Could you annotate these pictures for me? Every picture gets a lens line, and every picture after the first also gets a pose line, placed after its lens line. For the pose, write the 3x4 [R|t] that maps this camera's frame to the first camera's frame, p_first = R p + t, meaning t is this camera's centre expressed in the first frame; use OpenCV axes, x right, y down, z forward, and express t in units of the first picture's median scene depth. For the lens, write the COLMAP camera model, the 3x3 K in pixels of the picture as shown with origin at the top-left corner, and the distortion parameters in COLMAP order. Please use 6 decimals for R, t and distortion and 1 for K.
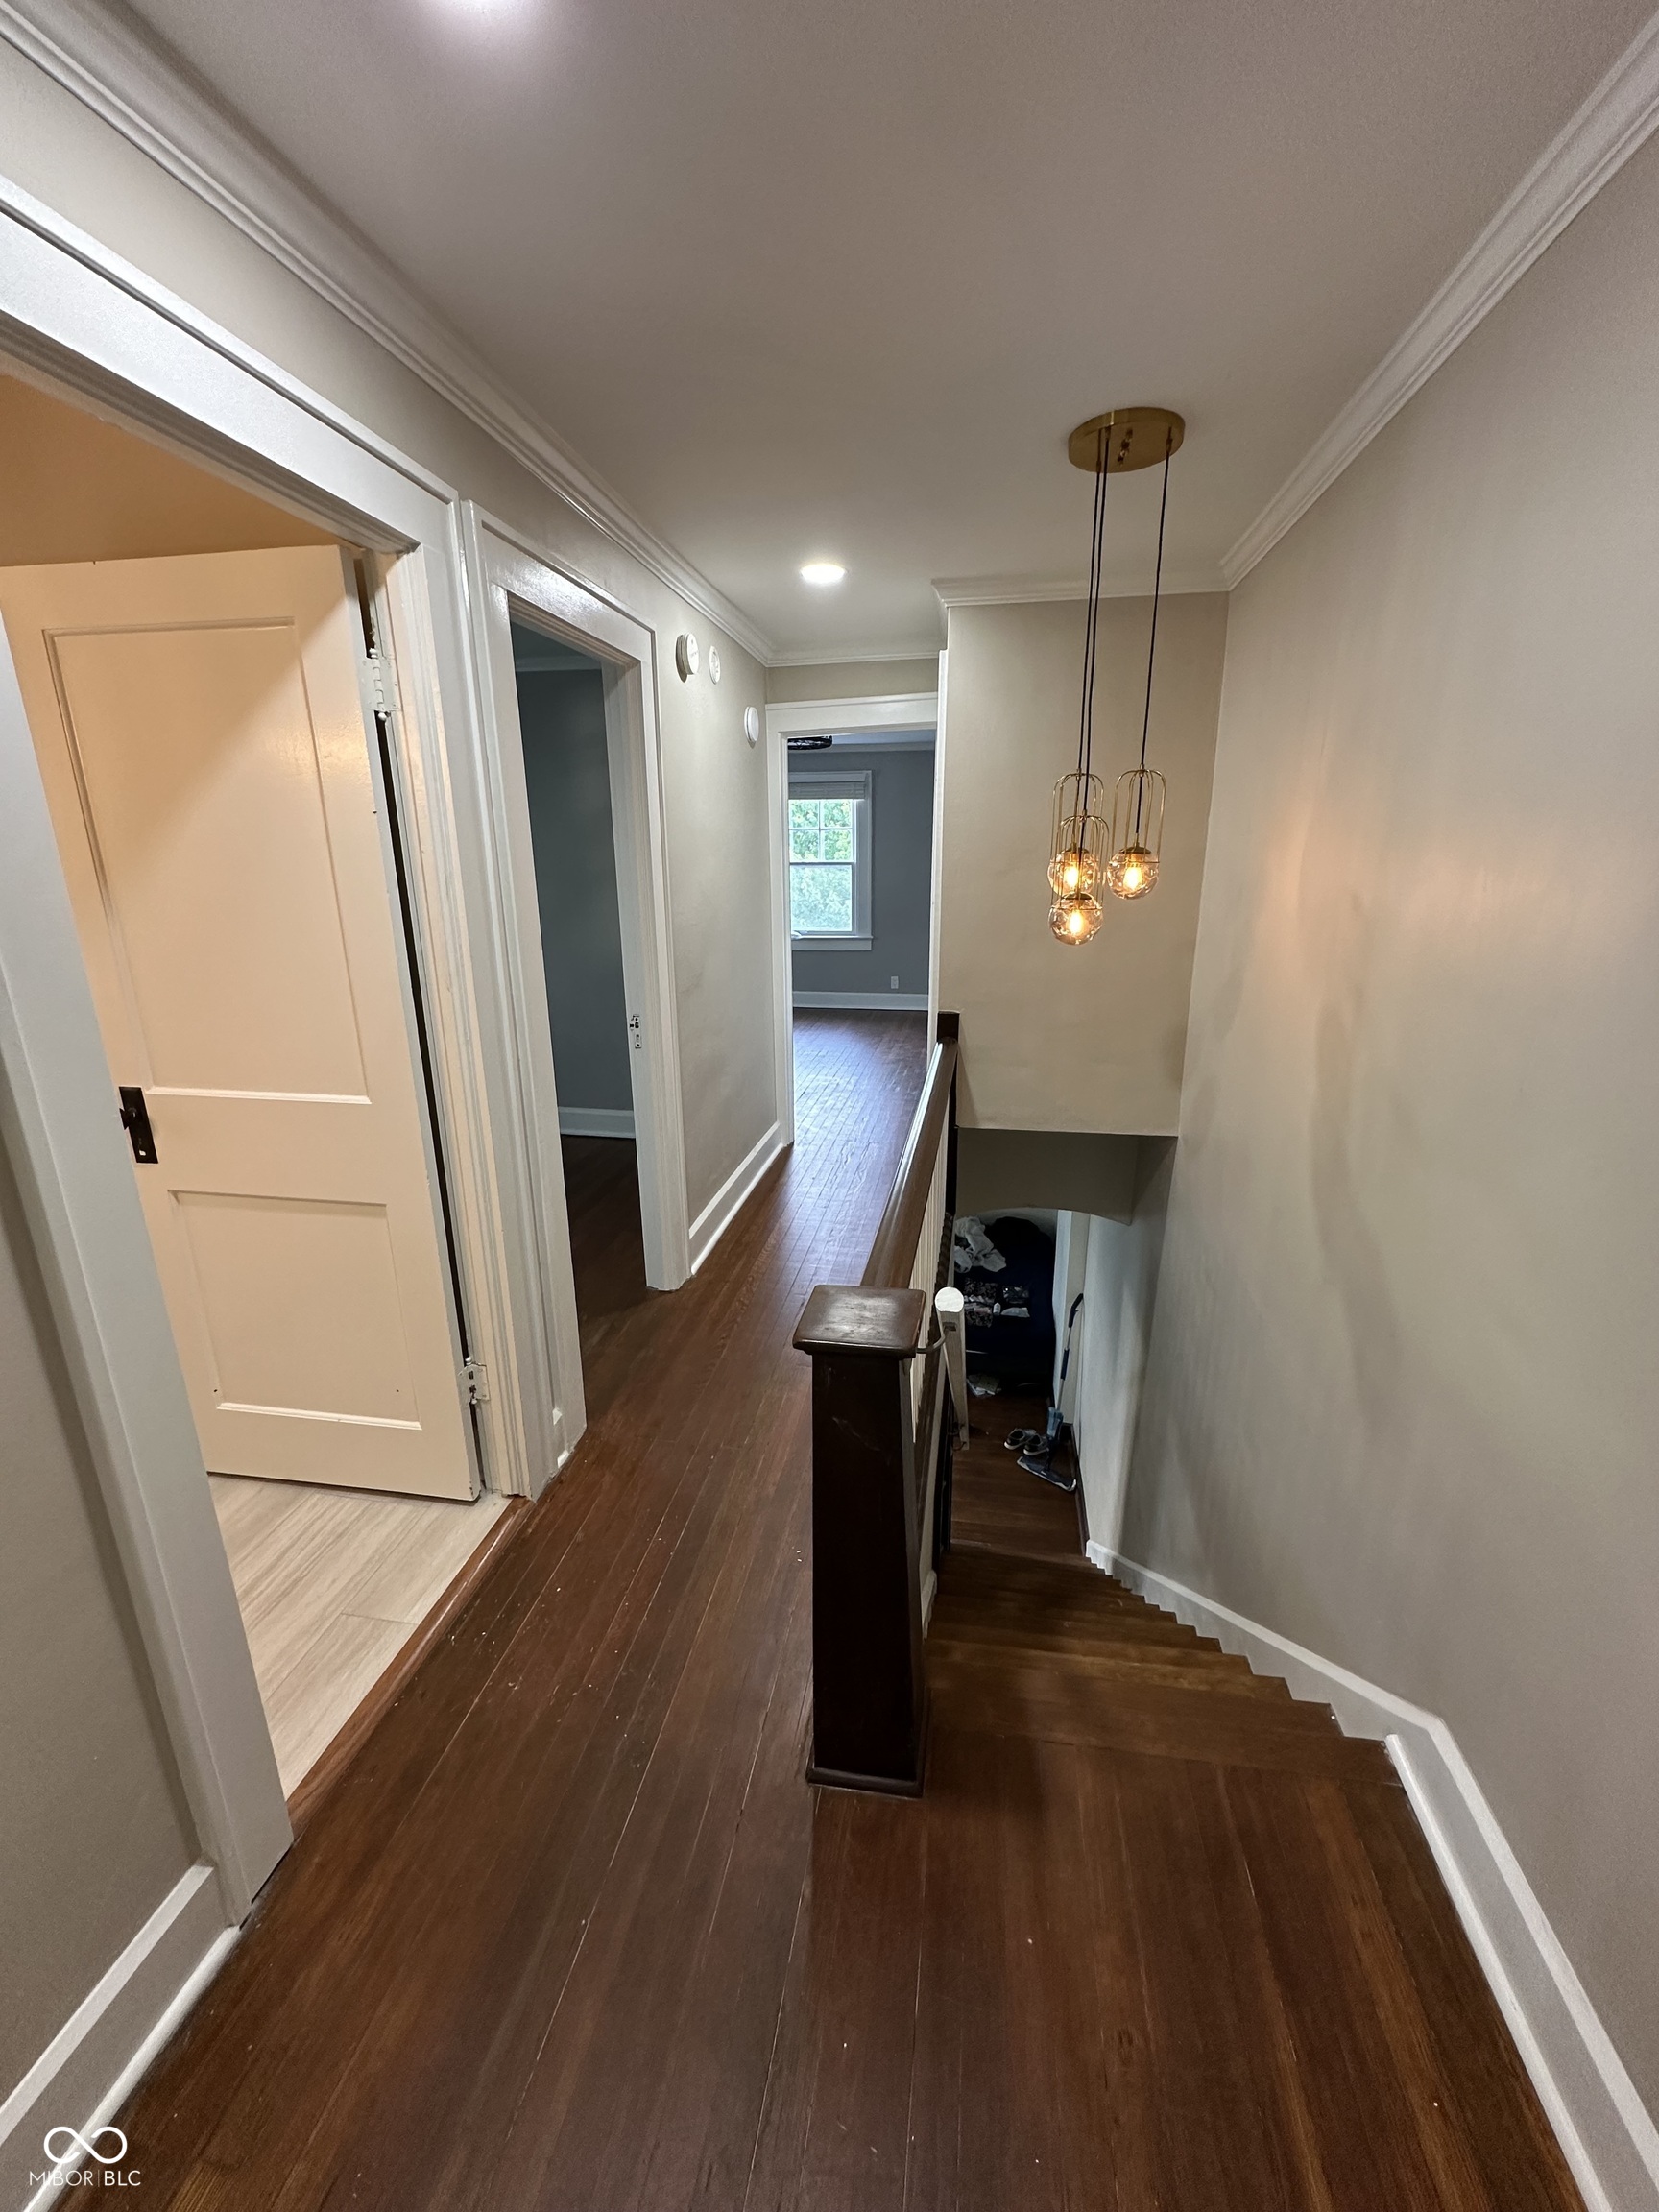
lens RADIAL K [[883.6, 0, 832.4], [0, 883.6, 1102.0], [0, 0, 1]] dist [-0.002670, 0.000848]
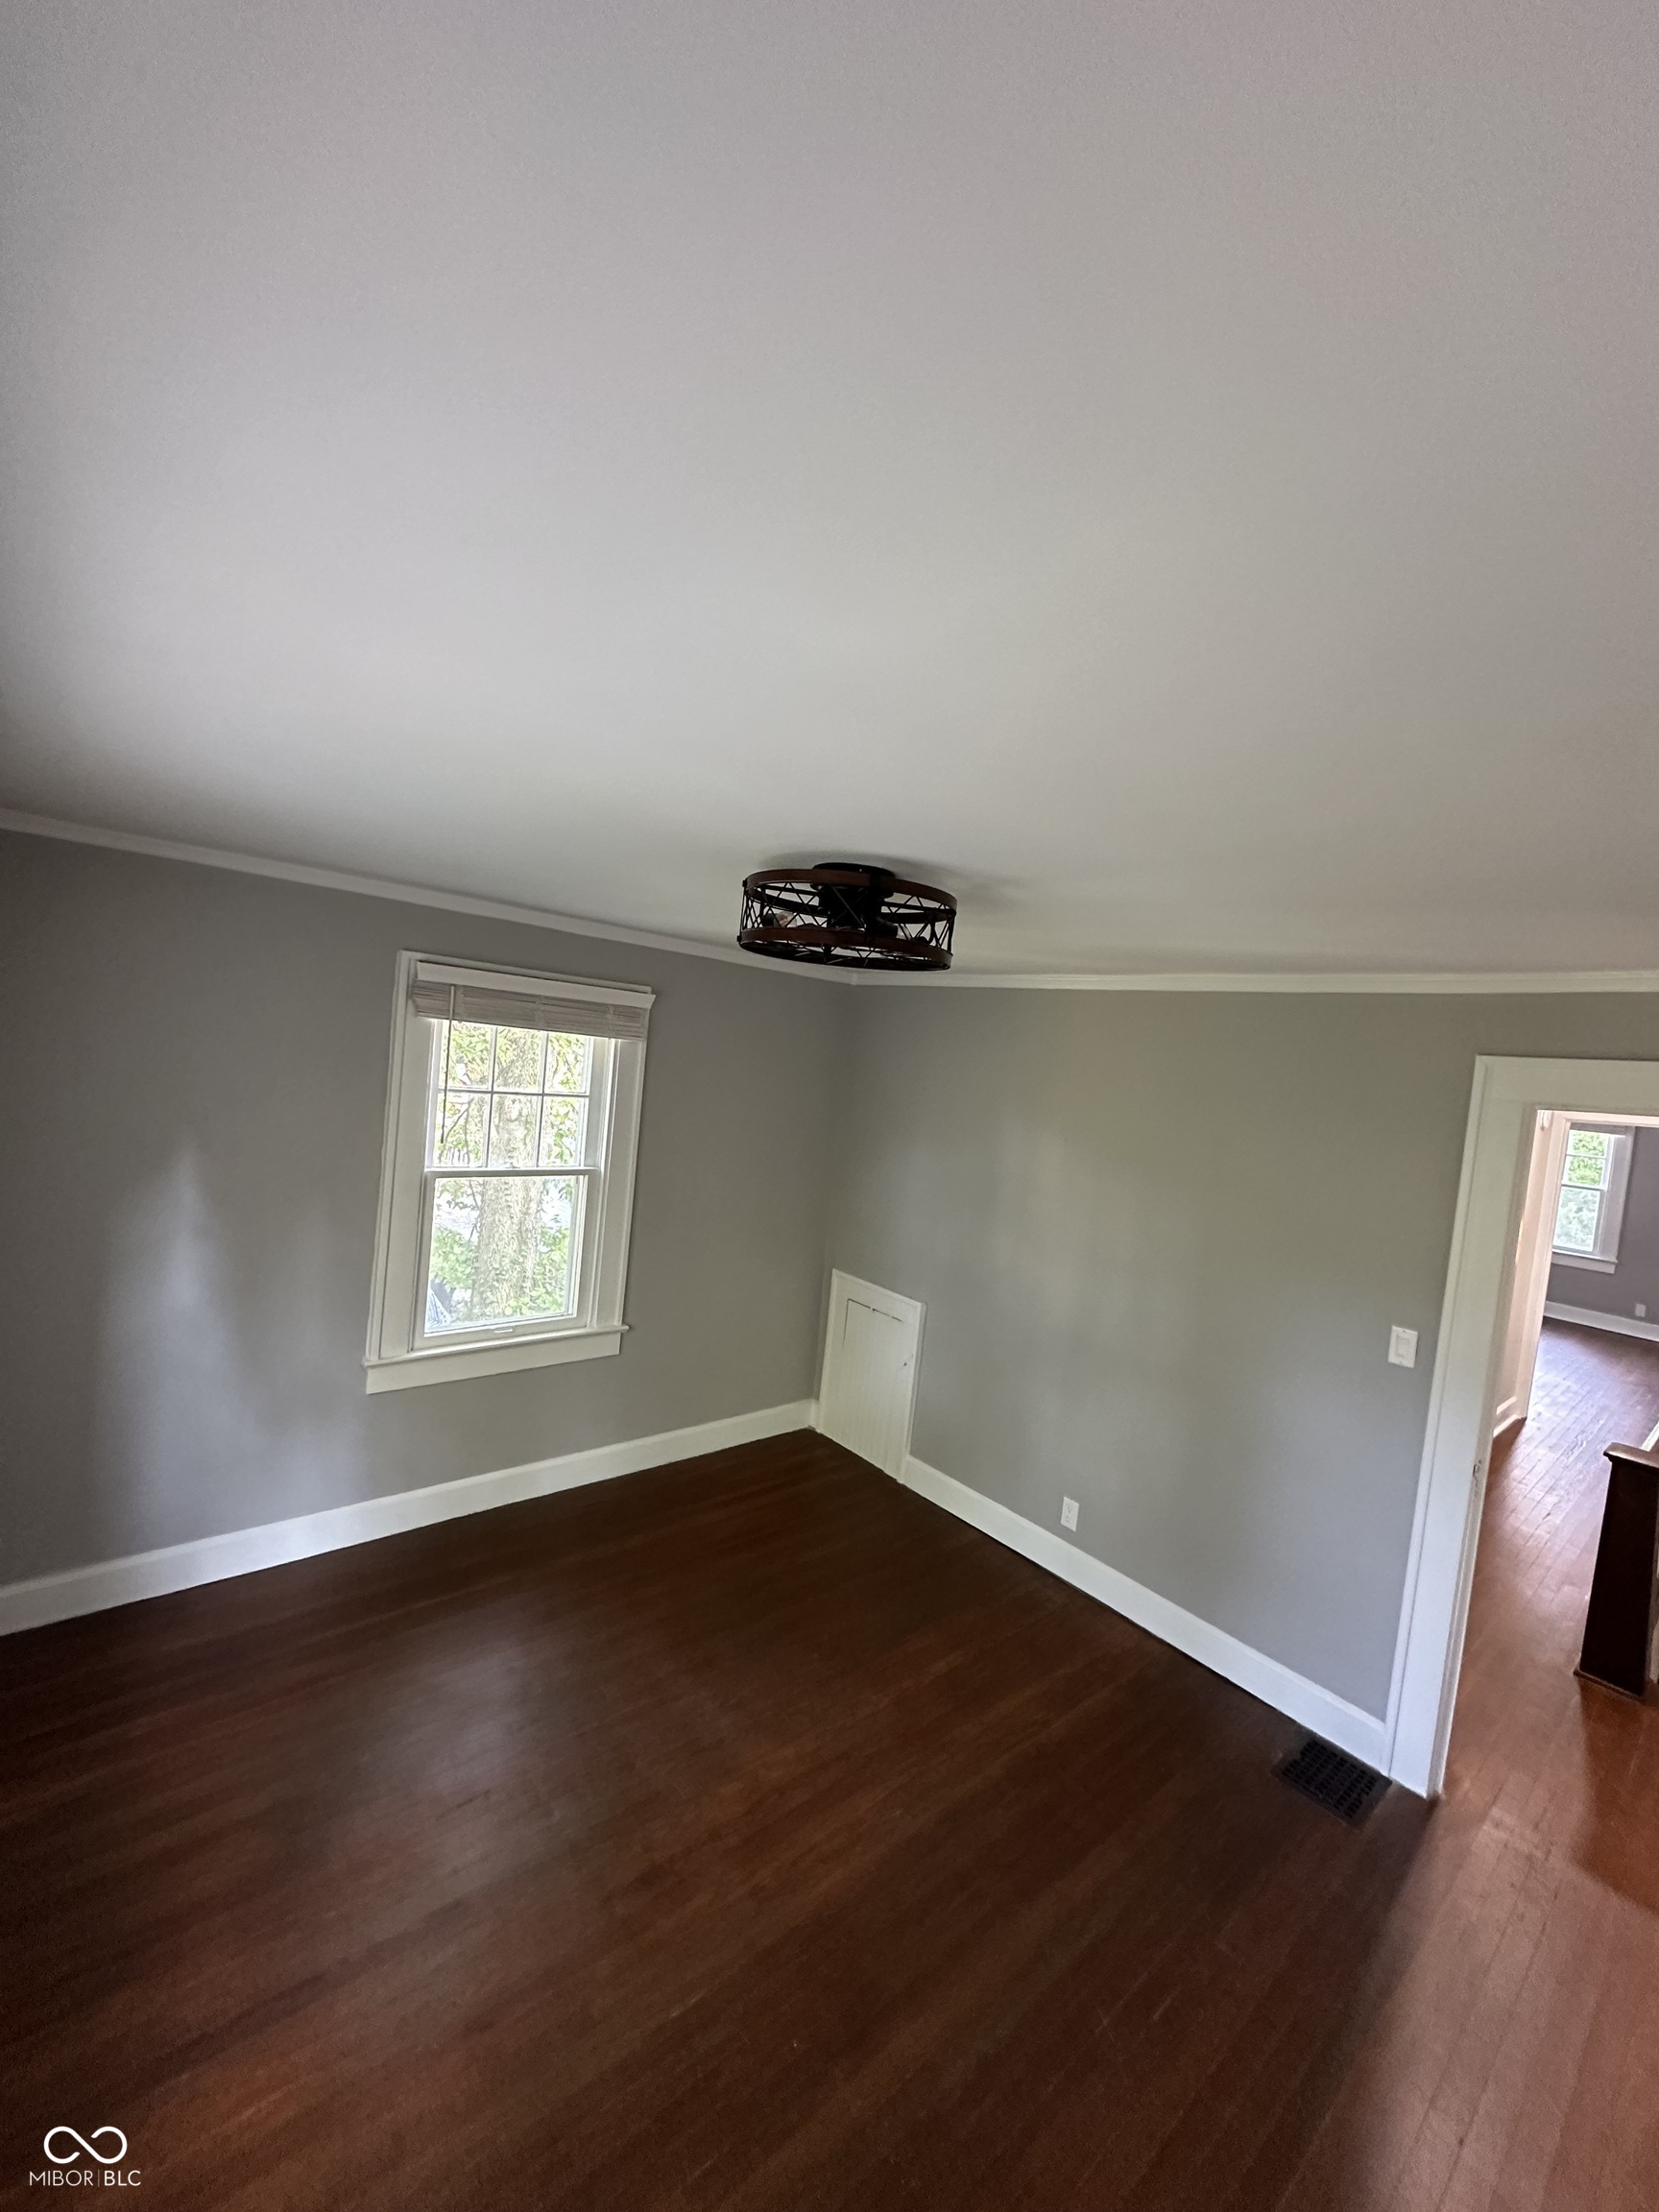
lens RADIAL K [[883.6, 0, 832.4], [0, 883.6, 1102.0], [0, 0, 1]] dist [-0.002670, 0.000848]
pose [[0.774427, 0.113578, -0.622384, -0.080937], [-0.266508, 0.950776, -0.158108, 0.081817], [0.573790, 0.288314, 0.766577, -0.683502]]
